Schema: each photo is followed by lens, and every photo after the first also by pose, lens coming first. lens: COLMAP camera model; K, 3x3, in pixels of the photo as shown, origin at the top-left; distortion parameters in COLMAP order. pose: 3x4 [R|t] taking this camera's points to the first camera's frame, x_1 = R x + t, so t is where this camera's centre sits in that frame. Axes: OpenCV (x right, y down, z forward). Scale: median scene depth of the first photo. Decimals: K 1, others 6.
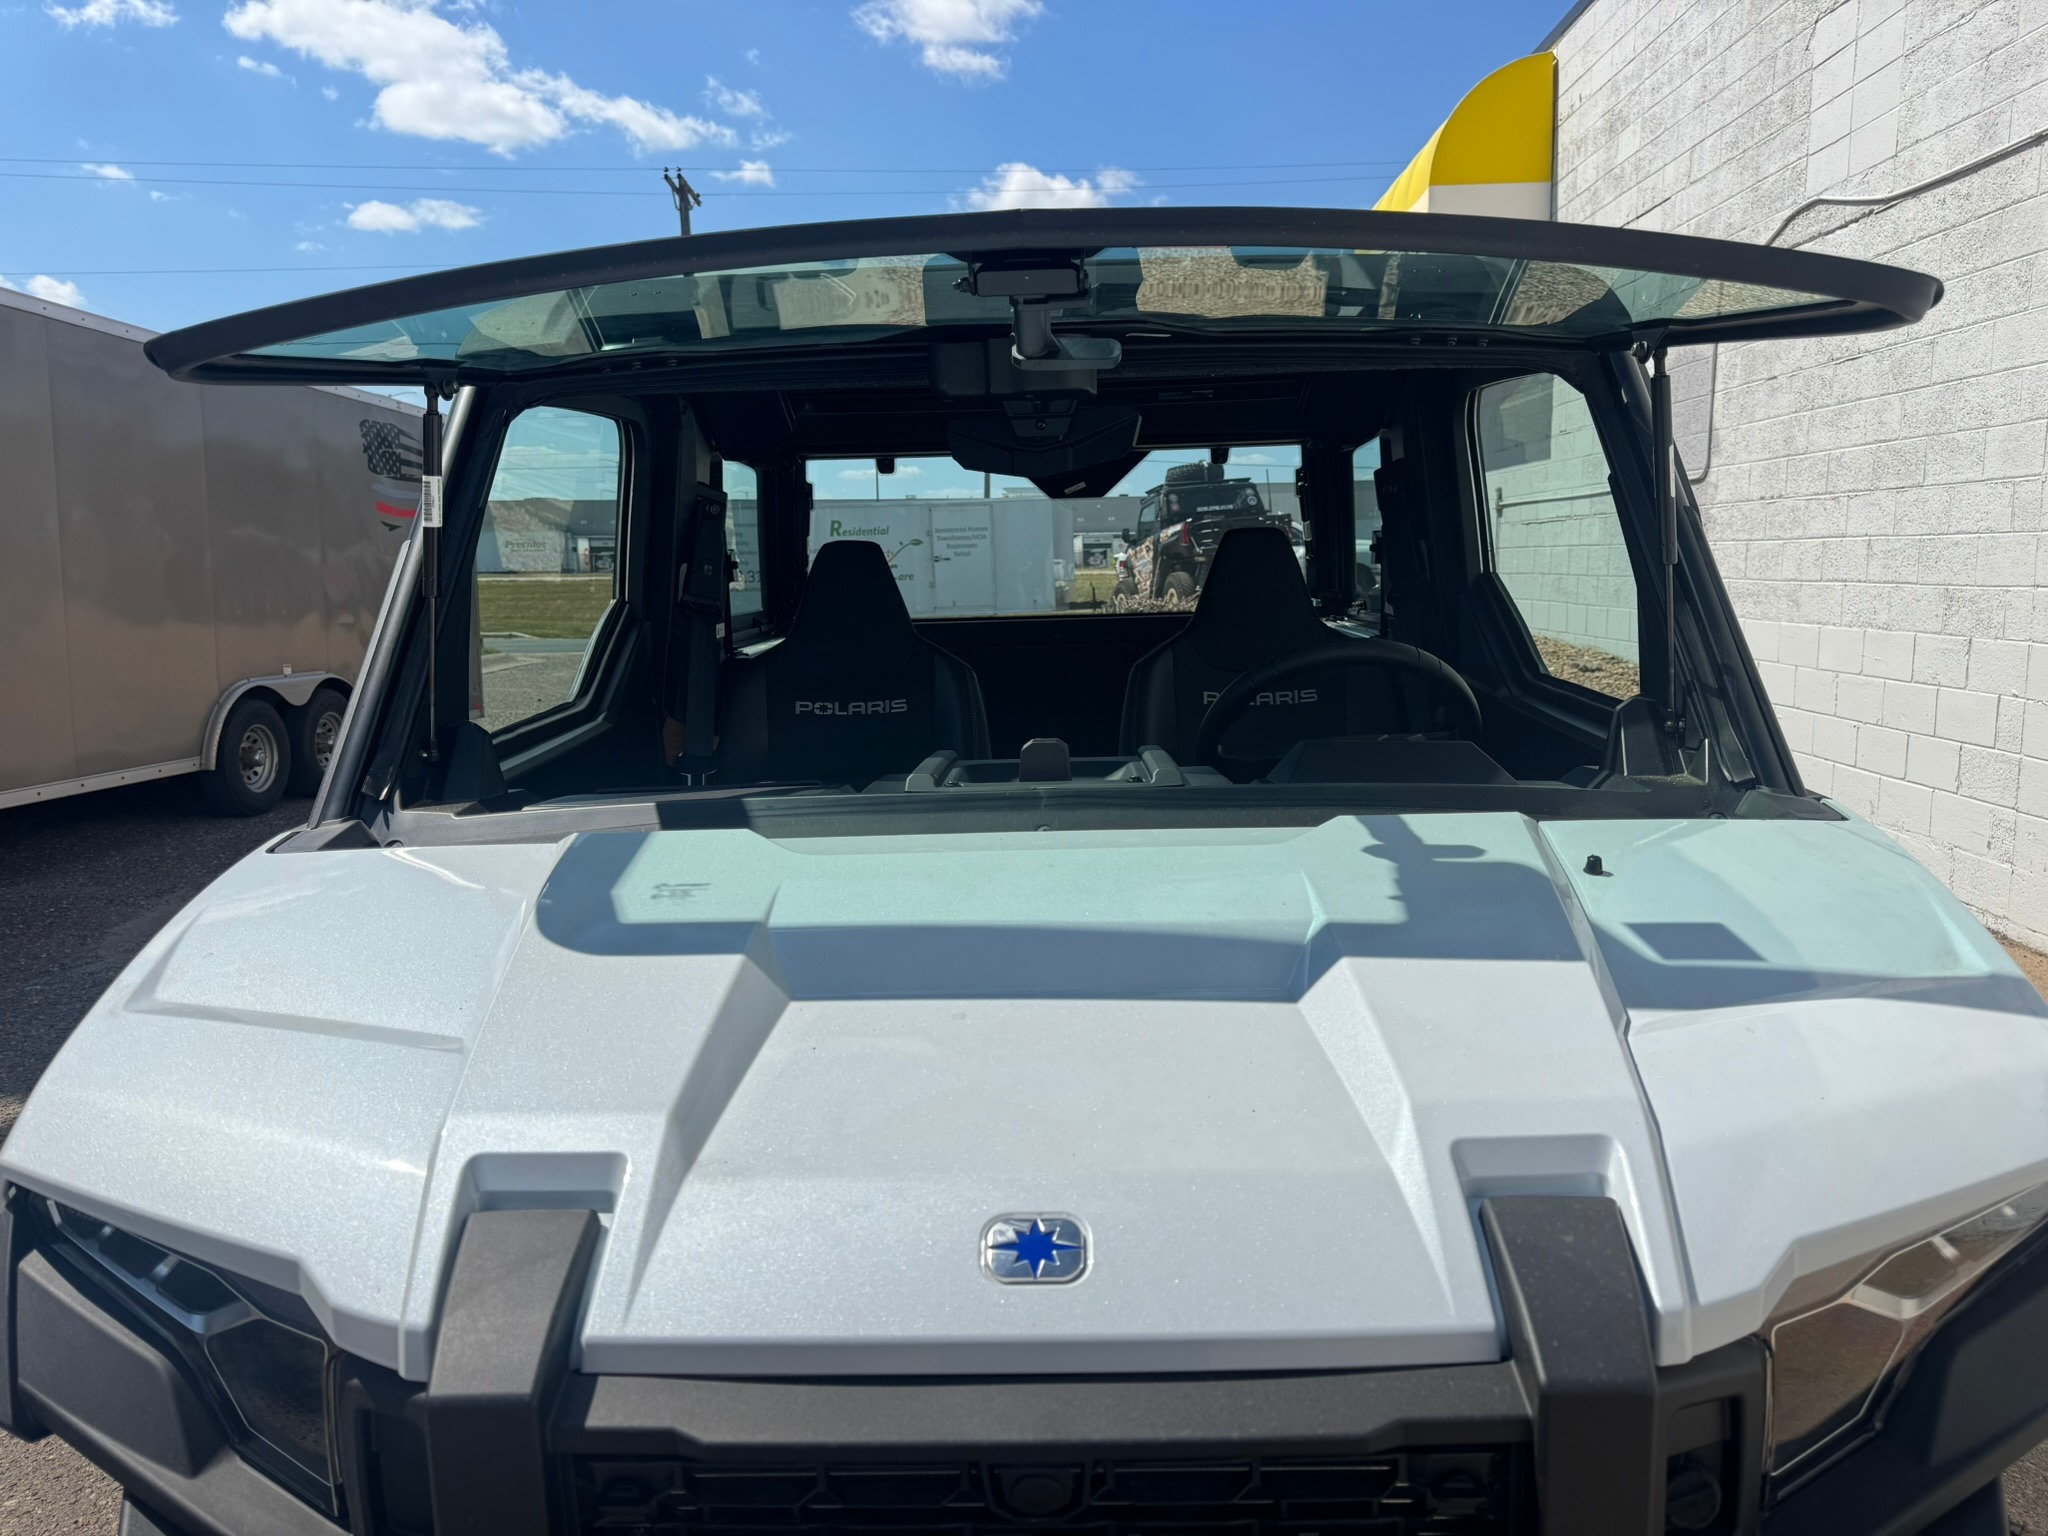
lens RADIAL K [[1445.3, 0, 1042.7], [0, 1445.3, 767.7], [0, 0, 1]] dist [0.078052, -0.076812]
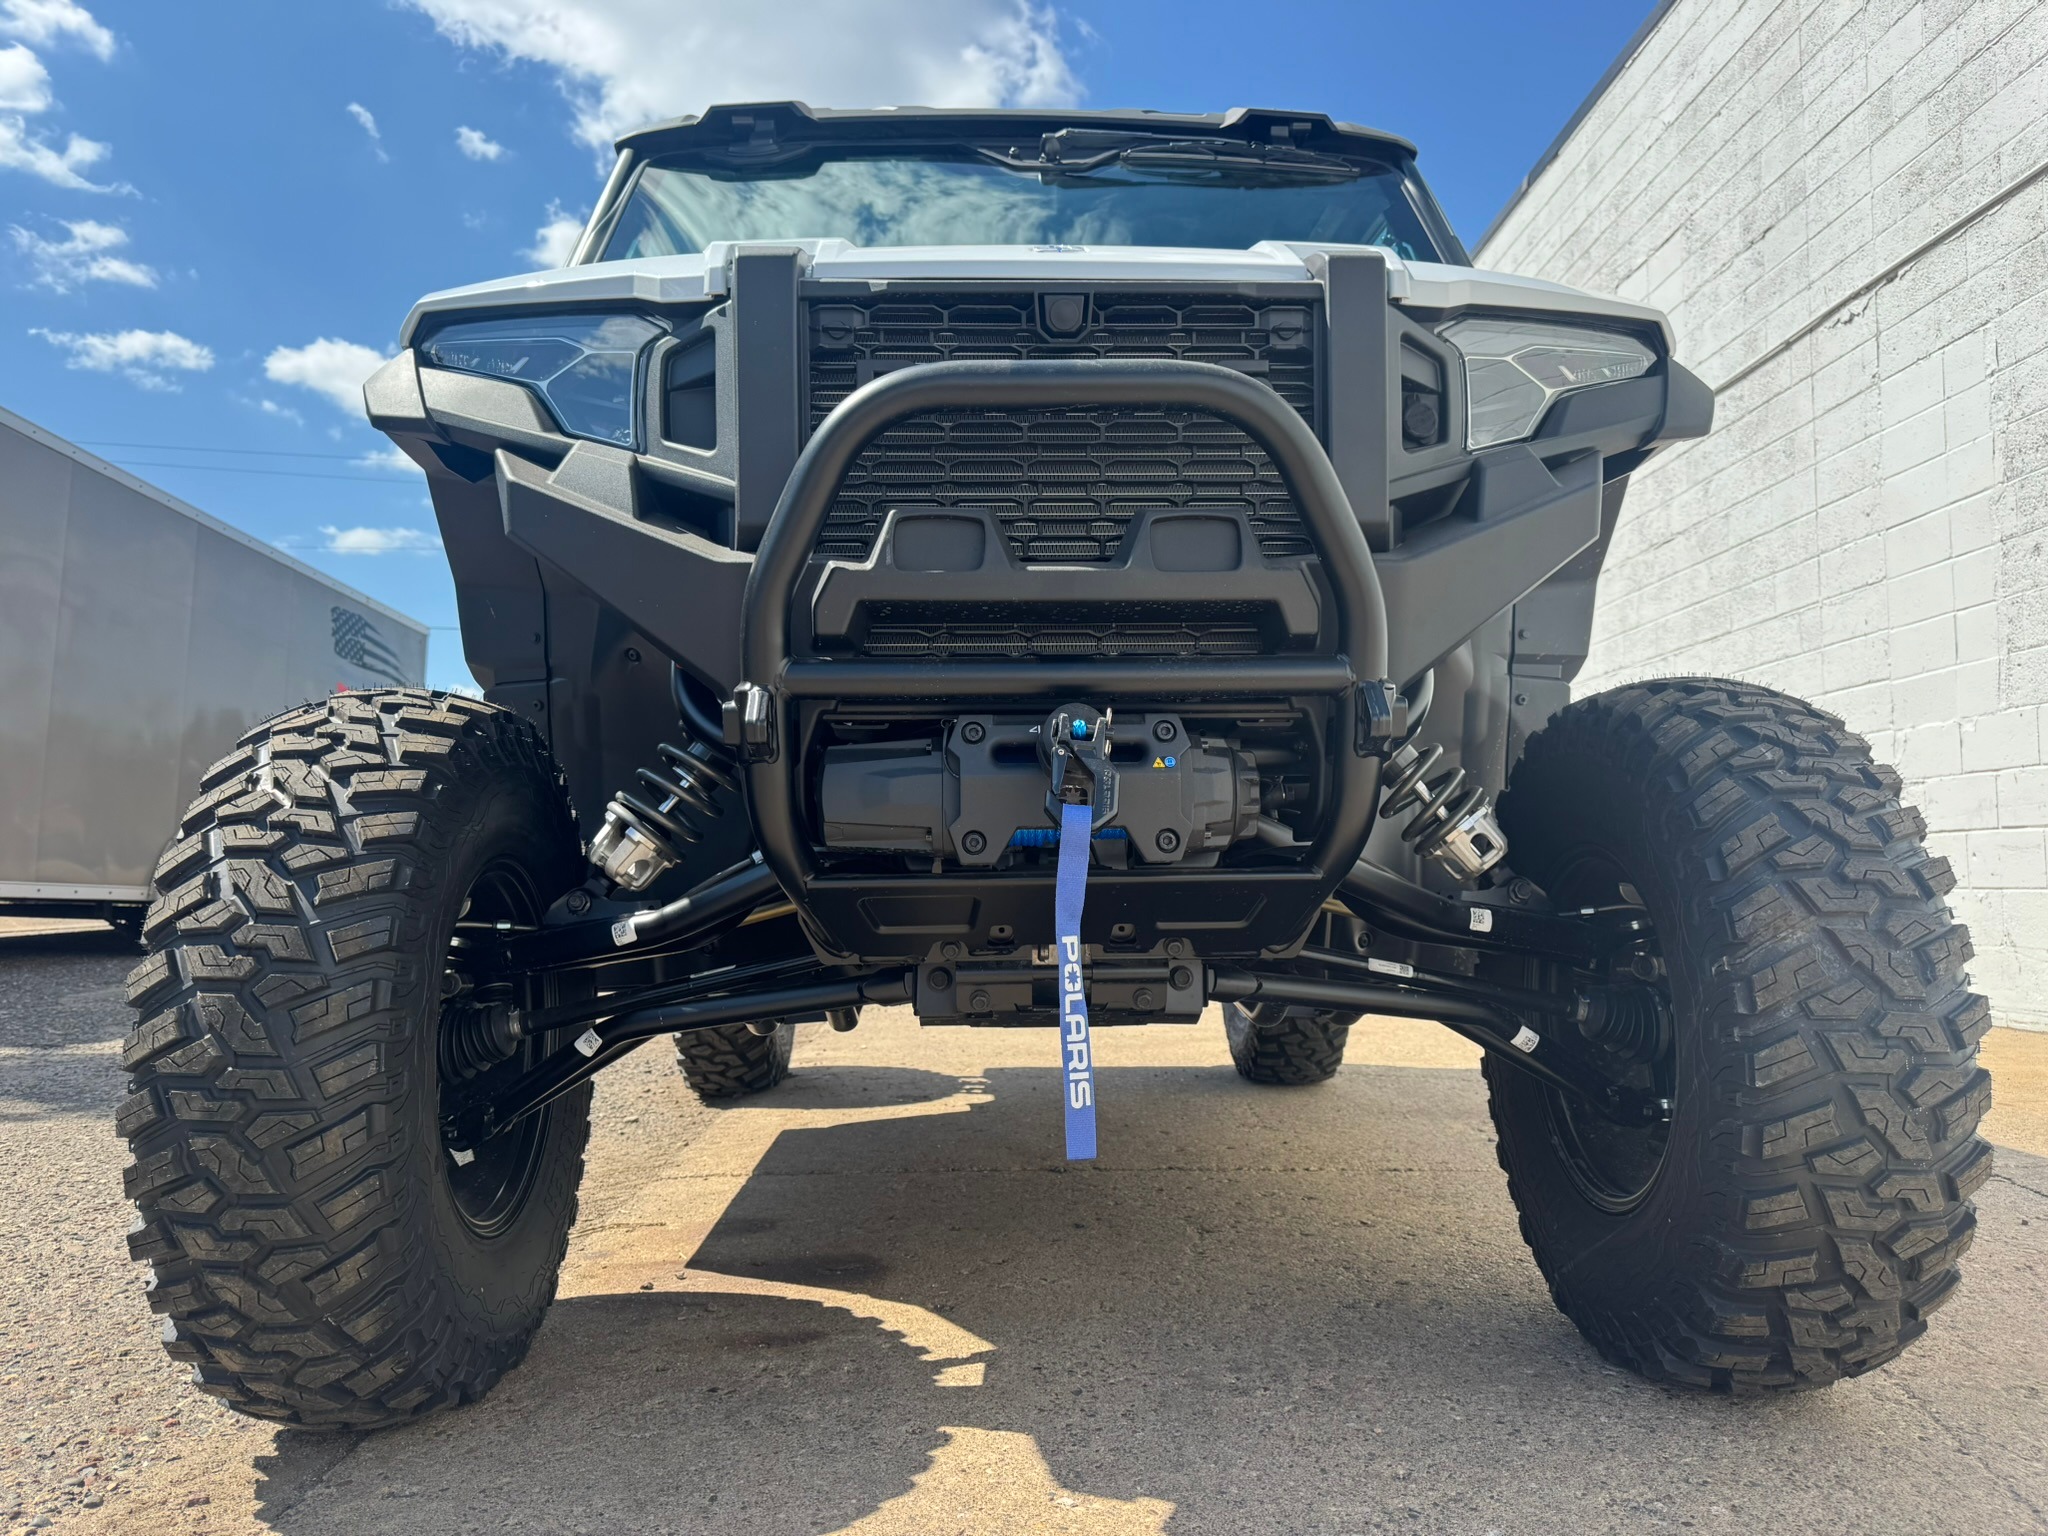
lens RADIAL K [[1458.0, 0, 1034.4], [0, 1458.0, 766.7], [0, 0, 1]] dist [0.042727, -0.066739]
pose [[0.998369, 0.020855, 0.053144, -0.014515], [-0.008673, 0.975490, -0.219874, 0.164807], [-0.056427, 0.219055, 0.974080, -0.077507]]
